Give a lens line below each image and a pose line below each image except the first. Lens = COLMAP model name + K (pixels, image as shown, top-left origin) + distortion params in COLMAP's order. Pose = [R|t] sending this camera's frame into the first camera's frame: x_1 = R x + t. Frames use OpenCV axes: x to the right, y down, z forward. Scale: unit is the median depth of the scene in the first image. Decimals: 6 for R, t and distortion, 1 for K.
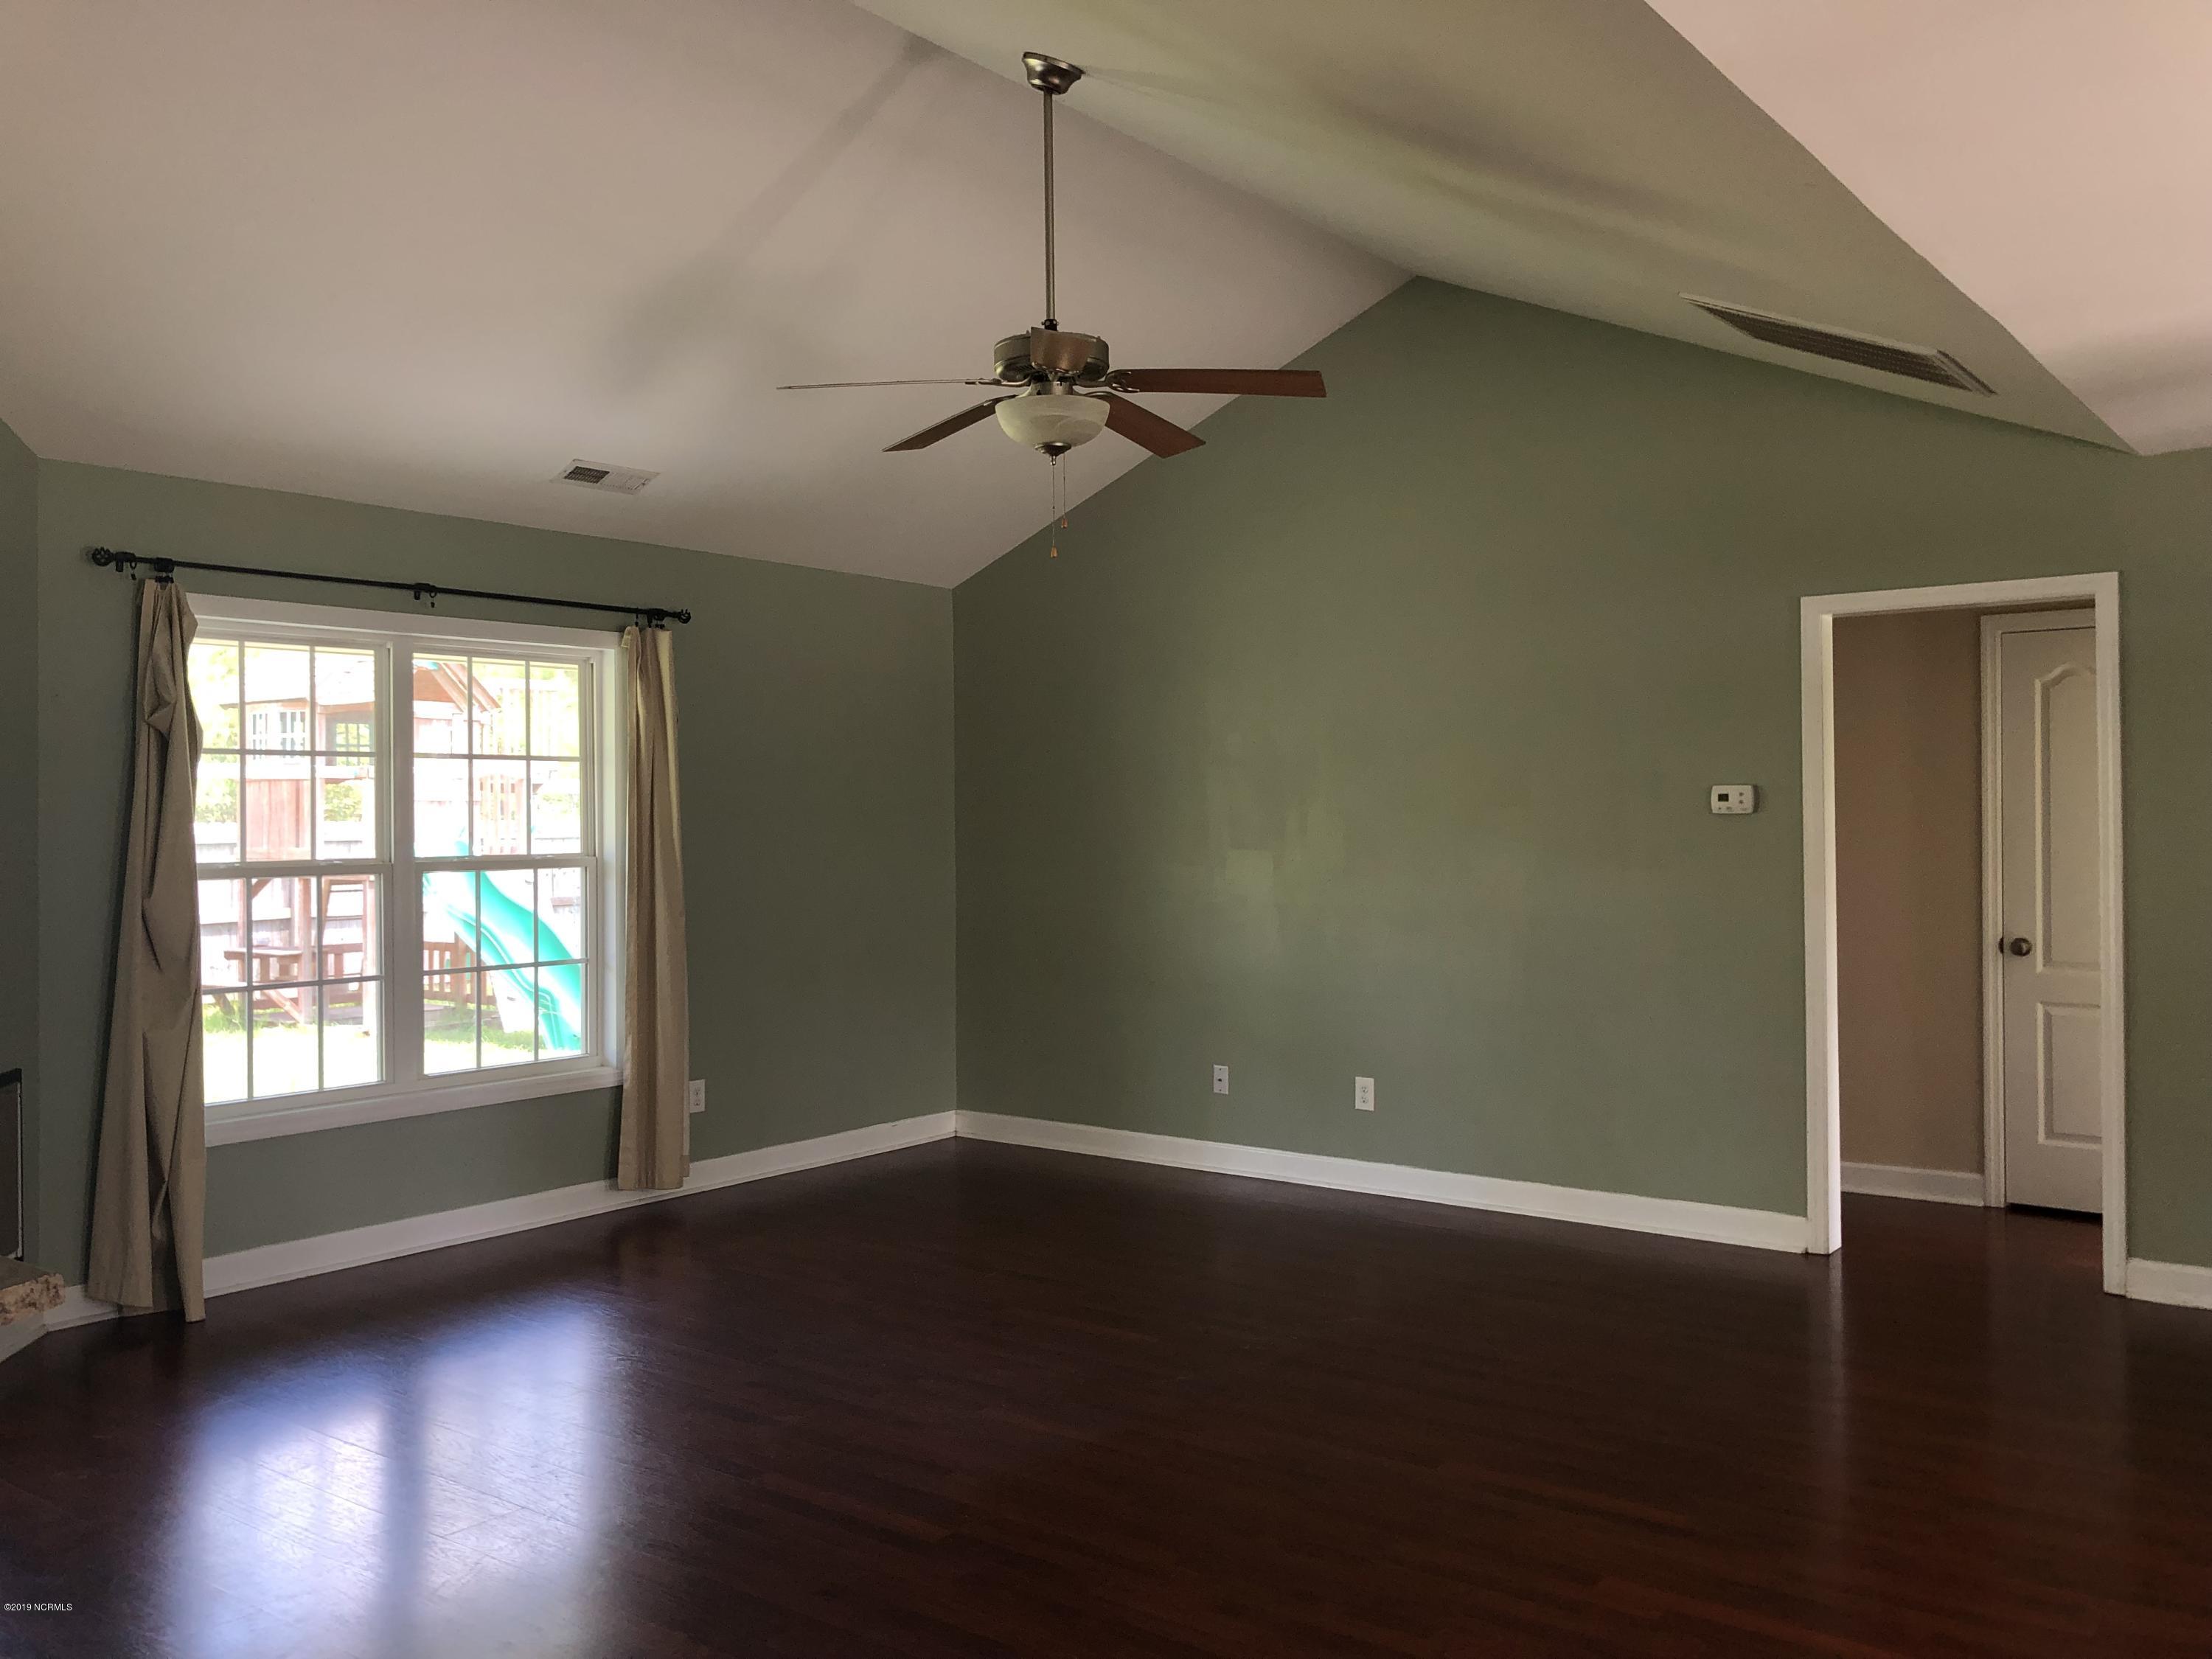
lens RADIAL K [[1832.1, 0, 1106.0], [0, 1832.1, 829.5], [0, 0, 1]] dist [0.118515, -0.214950]
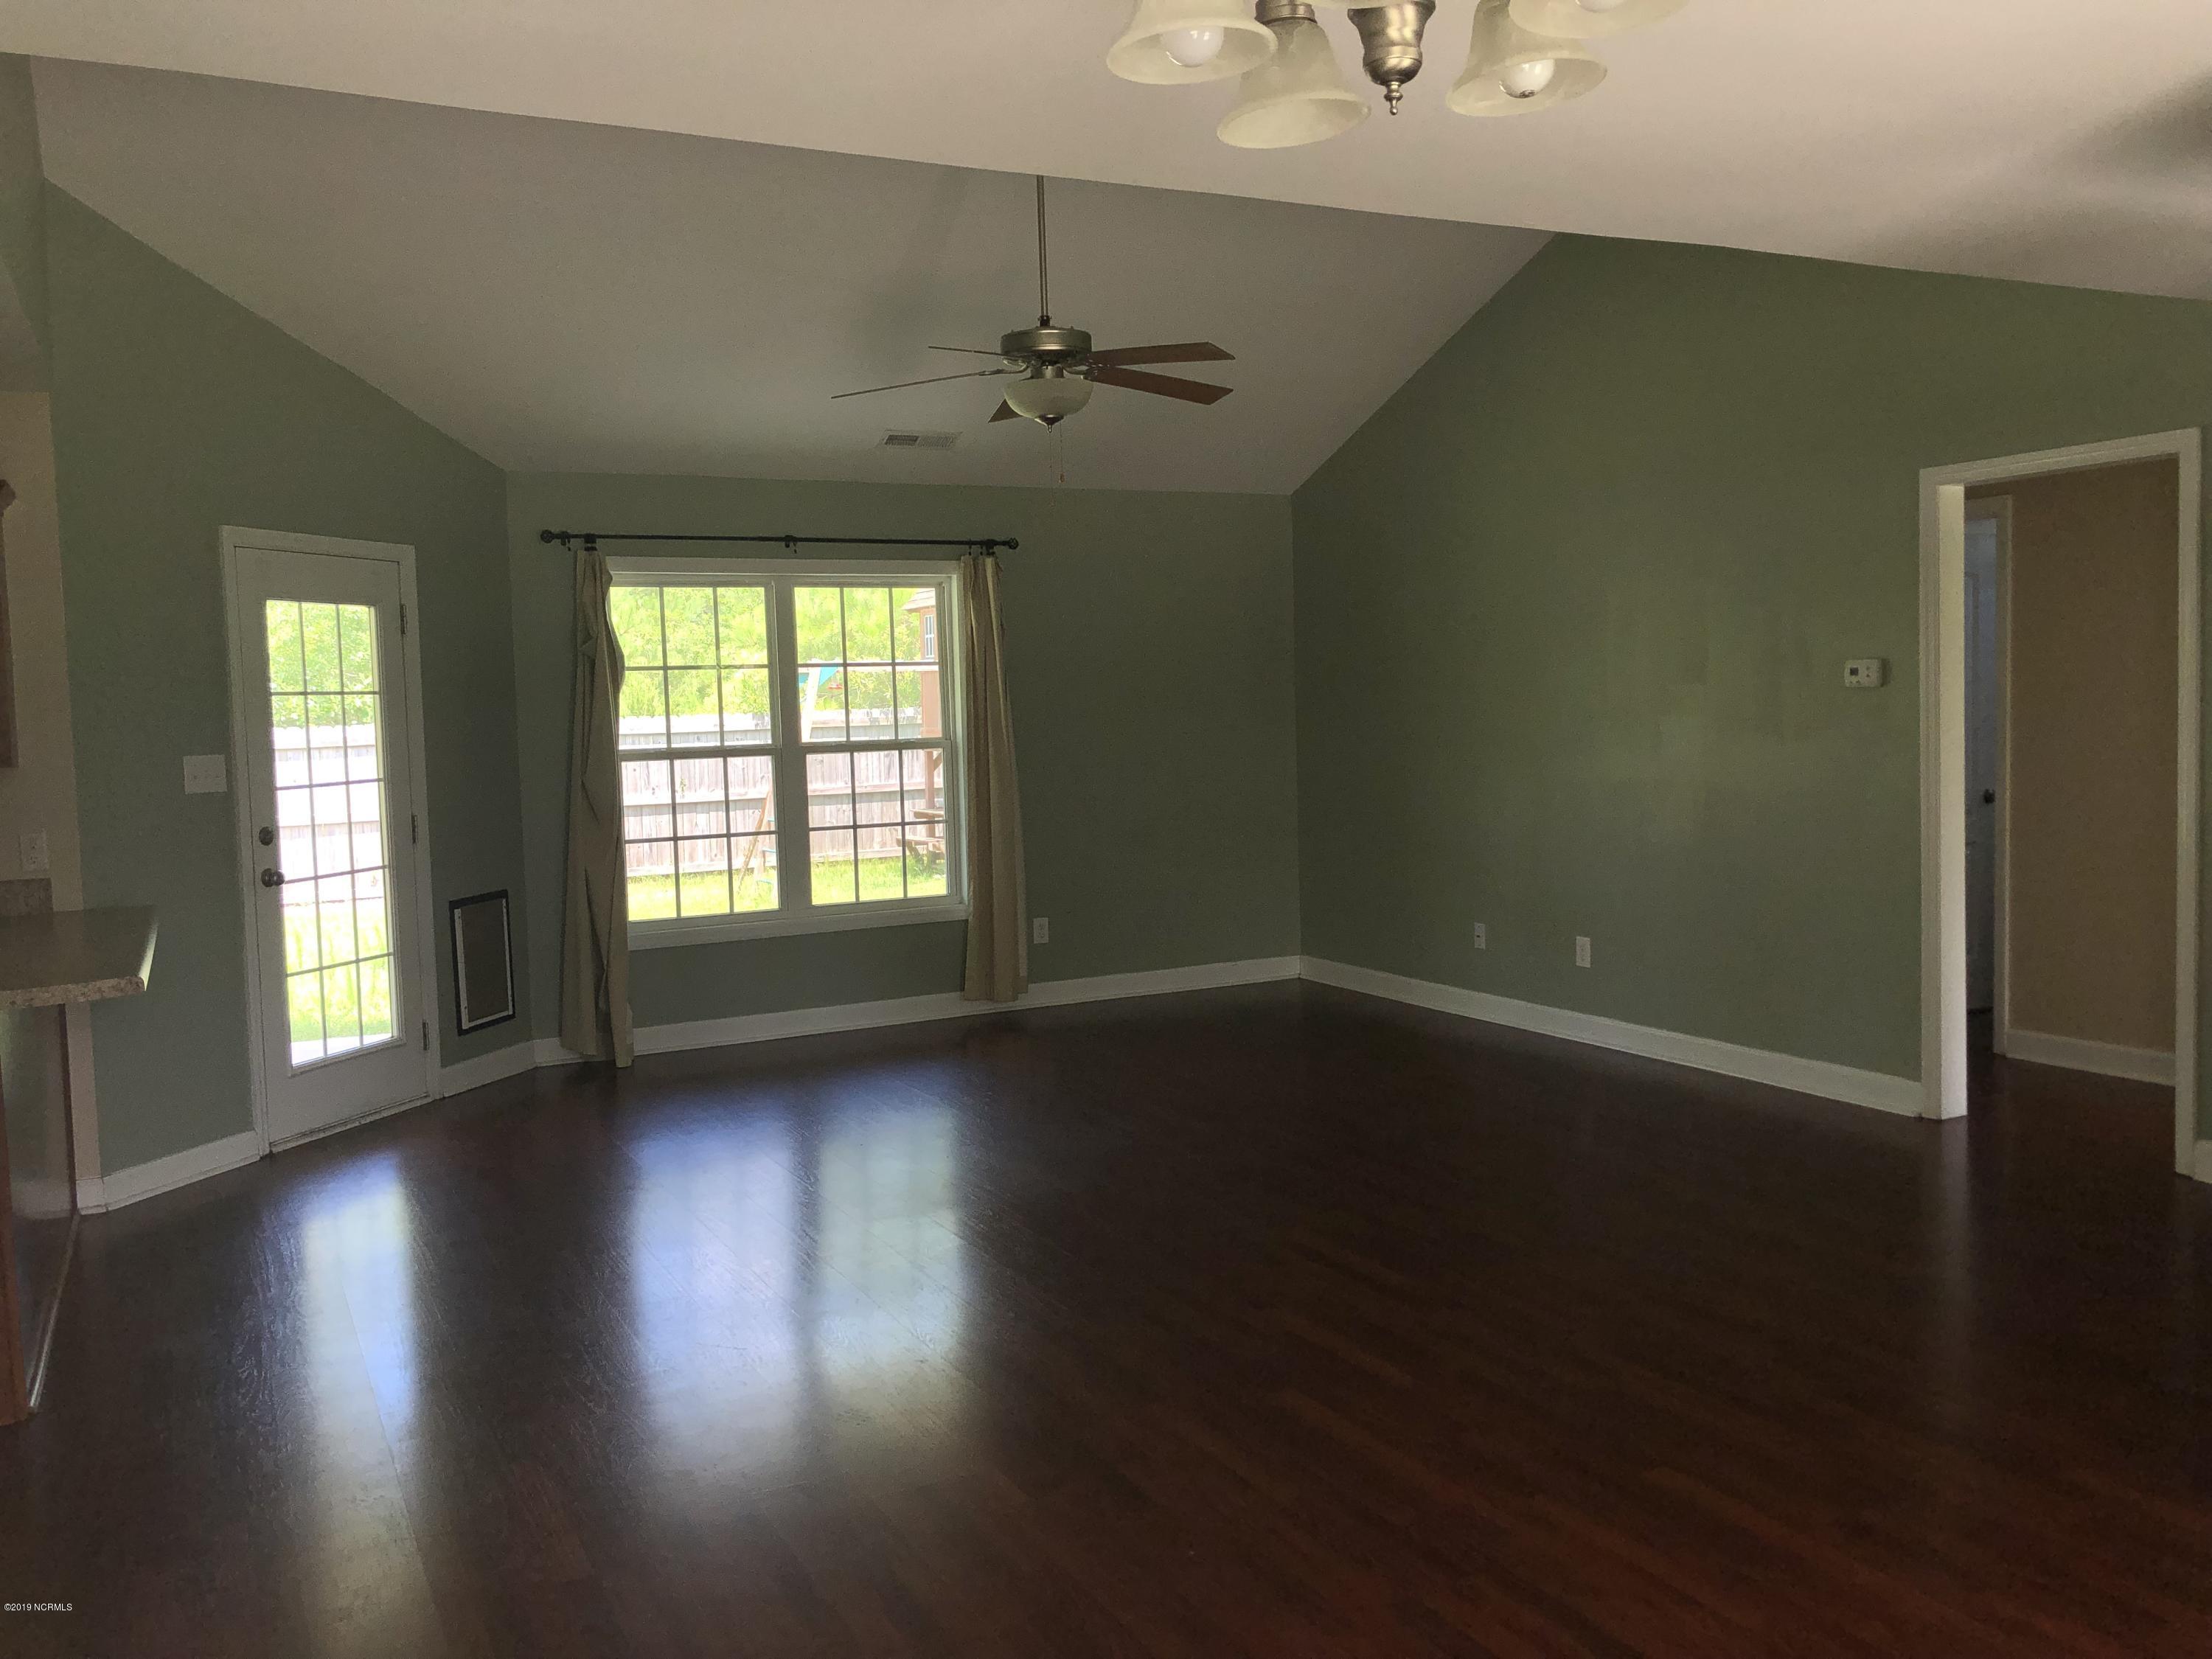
lens RADIAL K [[1832.1, 0, 1106.0], [0, 1832.1, 829.5], [0, 0, 1]] dist [0.118515, -0.214950]
pose [[0.902618, 0.011715, -0.430283, 0.400638], [0.020051, 0.997400, 0.069216, -0.009655], [0.429976, -0.071103, 0.900036, -0.099830]]
